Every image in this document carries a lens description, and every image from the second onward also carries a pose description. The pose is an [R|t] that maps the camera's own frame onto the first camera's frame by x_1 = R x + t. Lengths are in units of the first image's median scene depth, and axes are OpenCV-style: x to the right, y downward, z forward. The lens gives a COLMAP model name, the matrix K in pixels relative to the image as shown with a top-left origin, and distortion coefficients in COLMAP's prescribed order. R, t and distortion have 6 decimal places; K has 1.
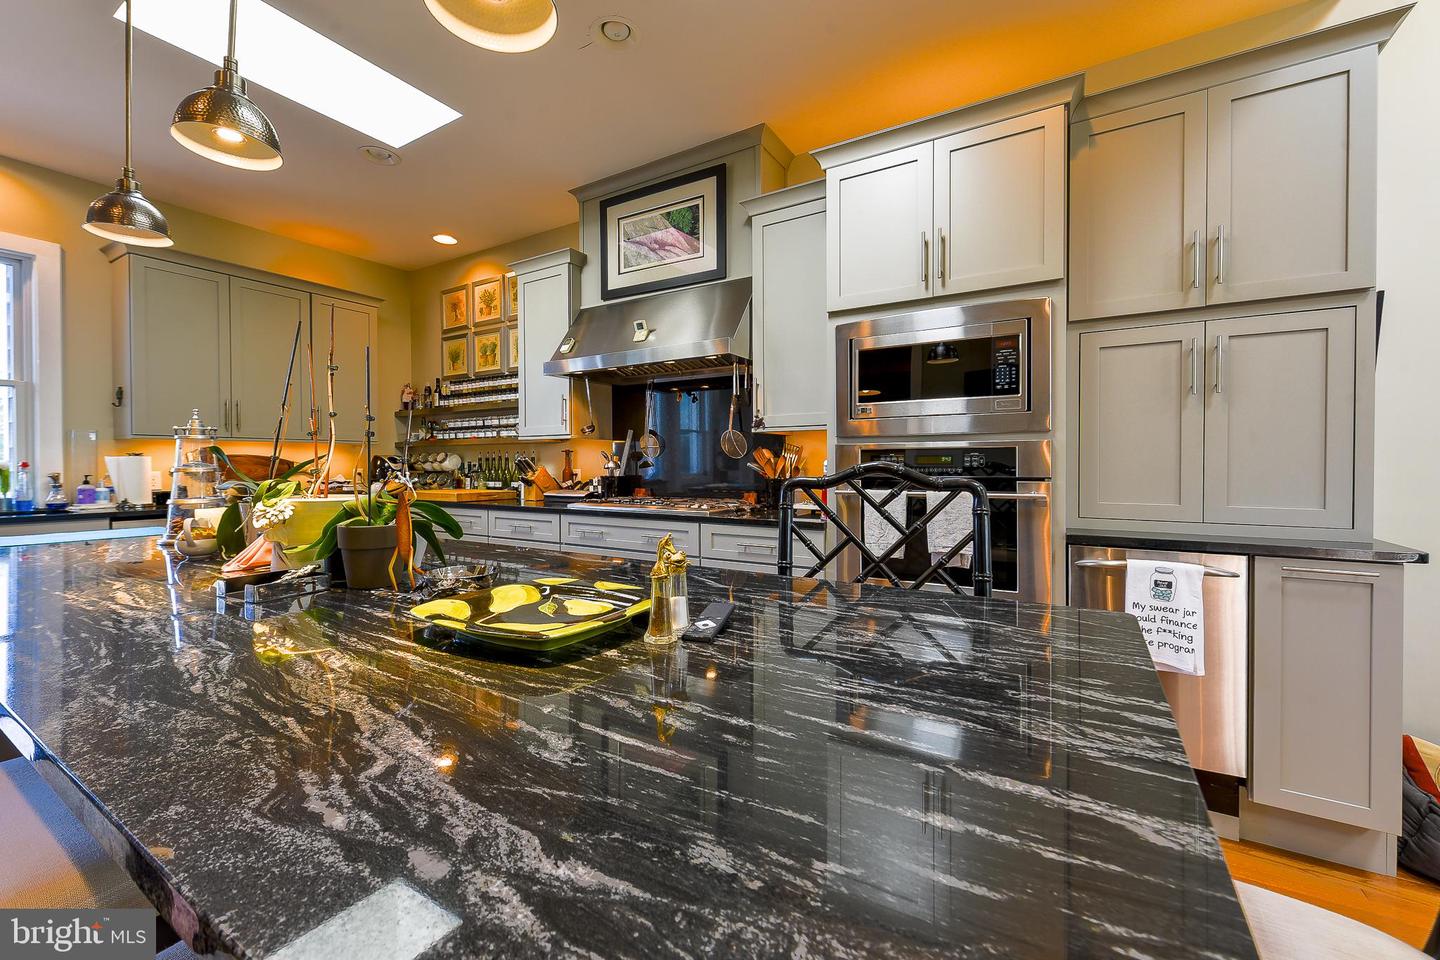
lens RADIAL K [[584.4, 0, 716.7], [0, 584.4, 471.5], [0, 0, 1]] dist [0.013041, -0.000155]
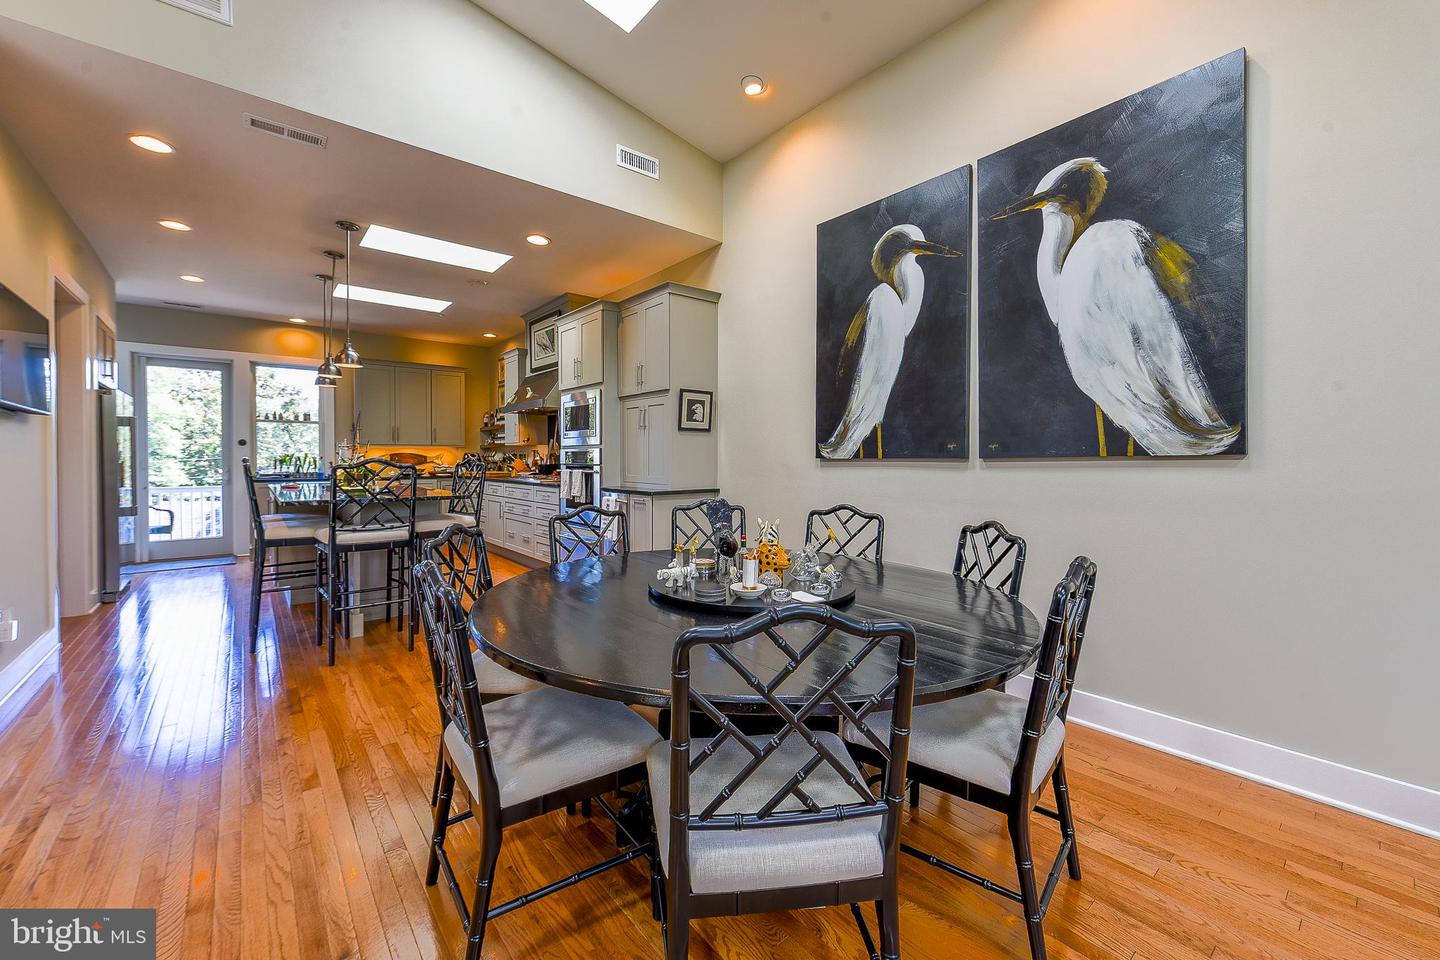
lens RADIAL K [[584.4, 0, 716.7], [0, 584.4, 471.5], [0, 0, 1]] dist [0.013041, -0.000155]
pose [[0.944274, 0.011178, -0.328972, 1.039801], [-0.008375, 0.999916, 0.009936, 0.008063], [0.329055, -0.006627, 0.944287, -0.637158]]
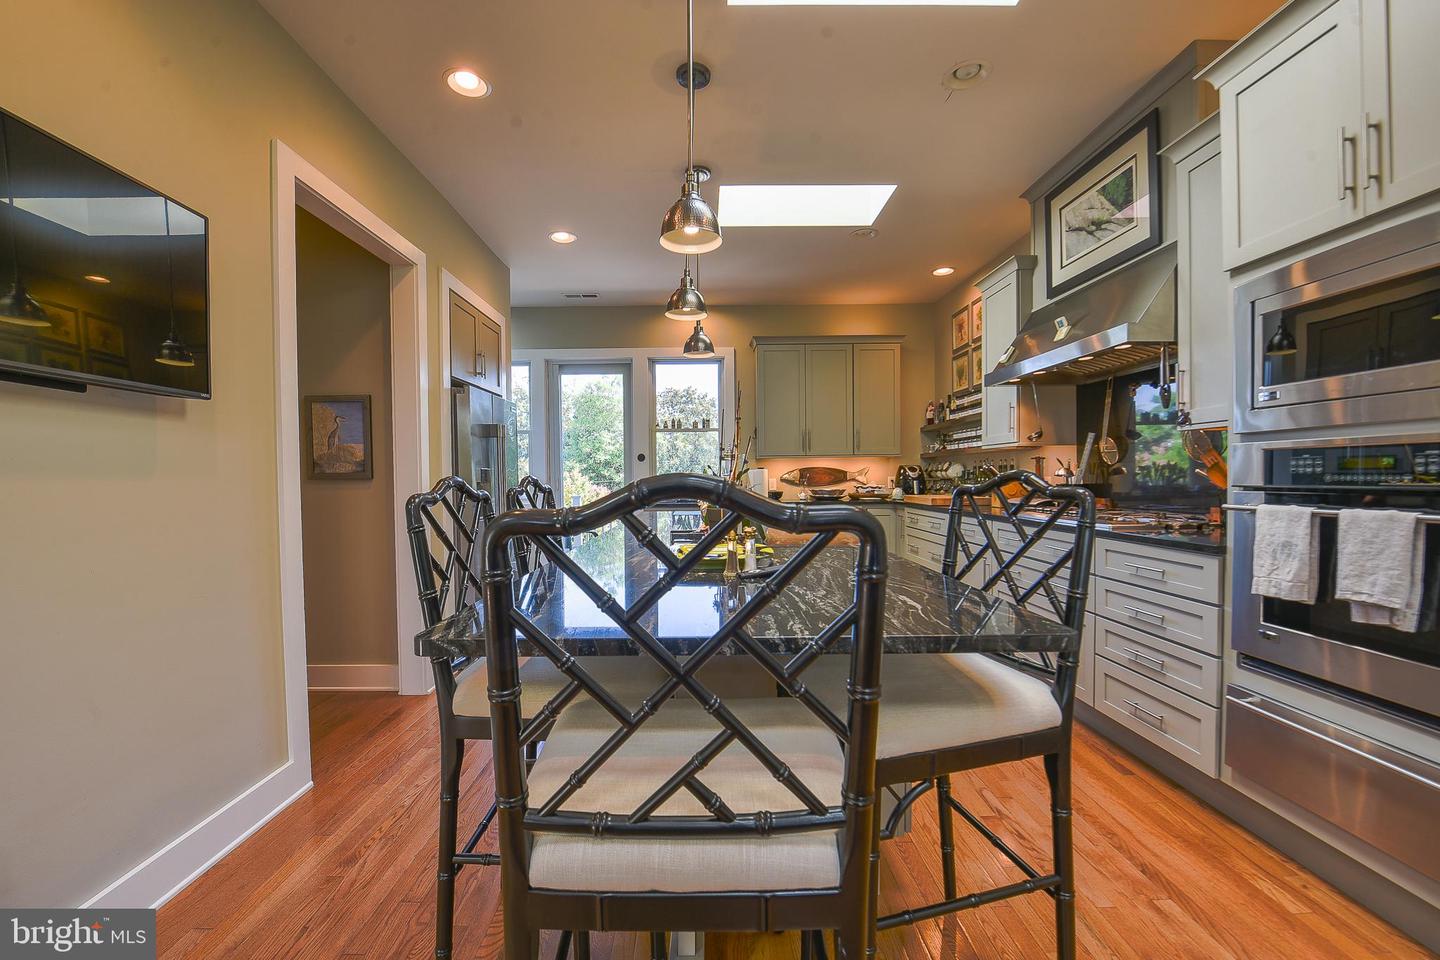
lens RADIAL K [[600.9, 0, 682.1], [0, 600.9, 481.2], [0, 0, 1]] dist [-0.000824, -0.000192]
pose [[0.500181, 0.006200, -0.865899, 0.358740], [-0.003641, 0.999981, 0.005057, 0.000323], [0.865914, 0.000623, 0.500193, -0.003460]]
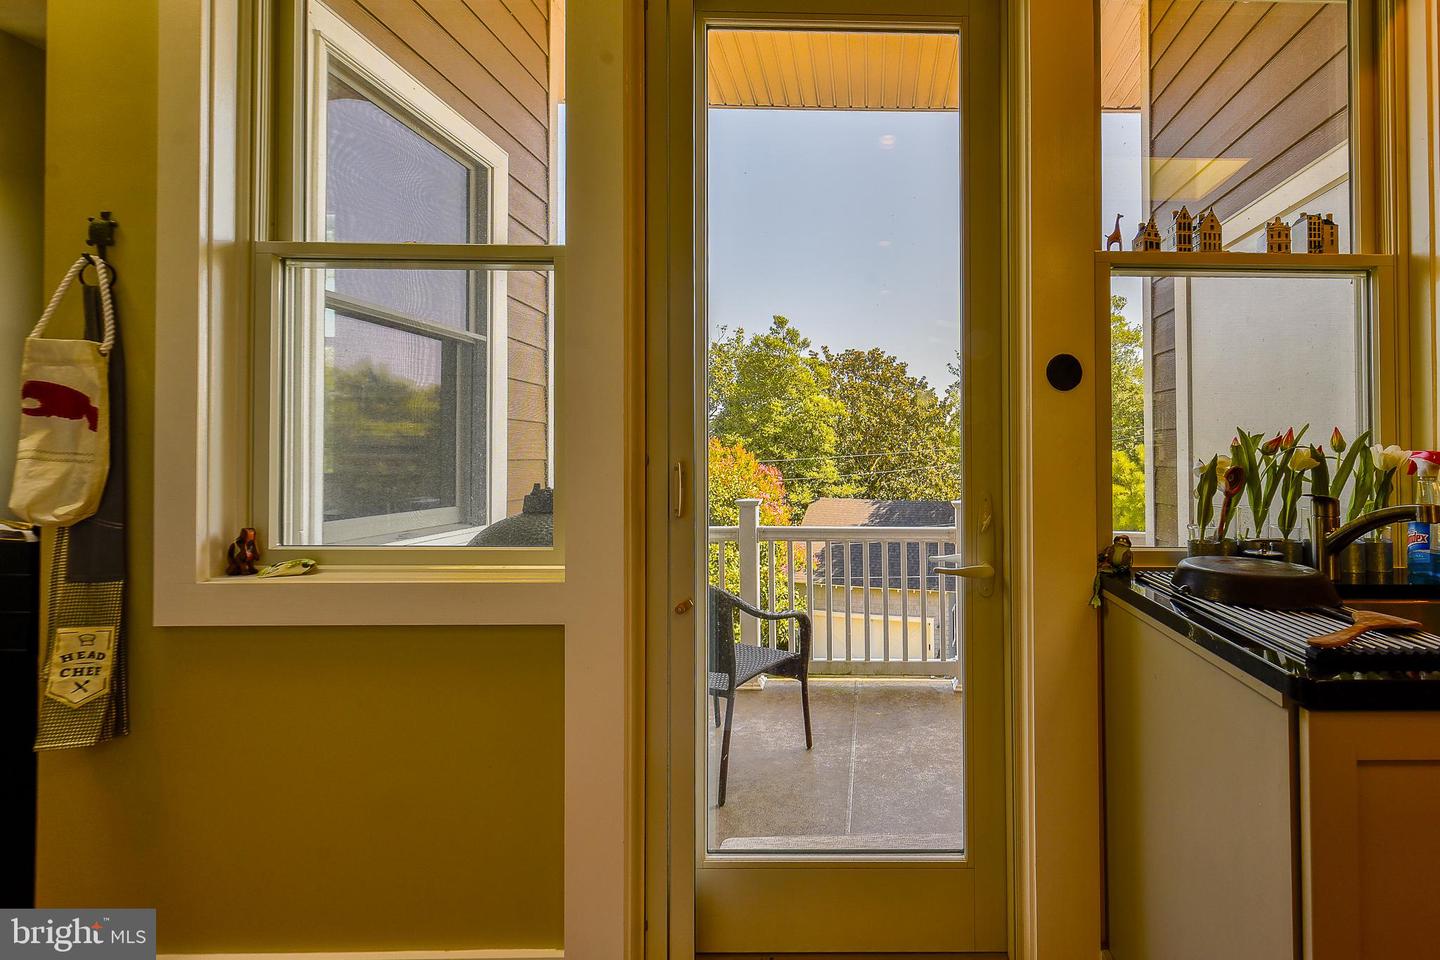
lens RADIAL K [[651.1, 0, 719.8], [0, 651.1, 445.5], [0, 0, 1]] dist [-0.000177, -0.000053]
pose [[0.316638, -0.006870, -0.948522, -0.869709], [-0.019997, 0.999703, -0.013916, -0.002902], [0.948336, 0.023374, 0.316407, 0.424916]]
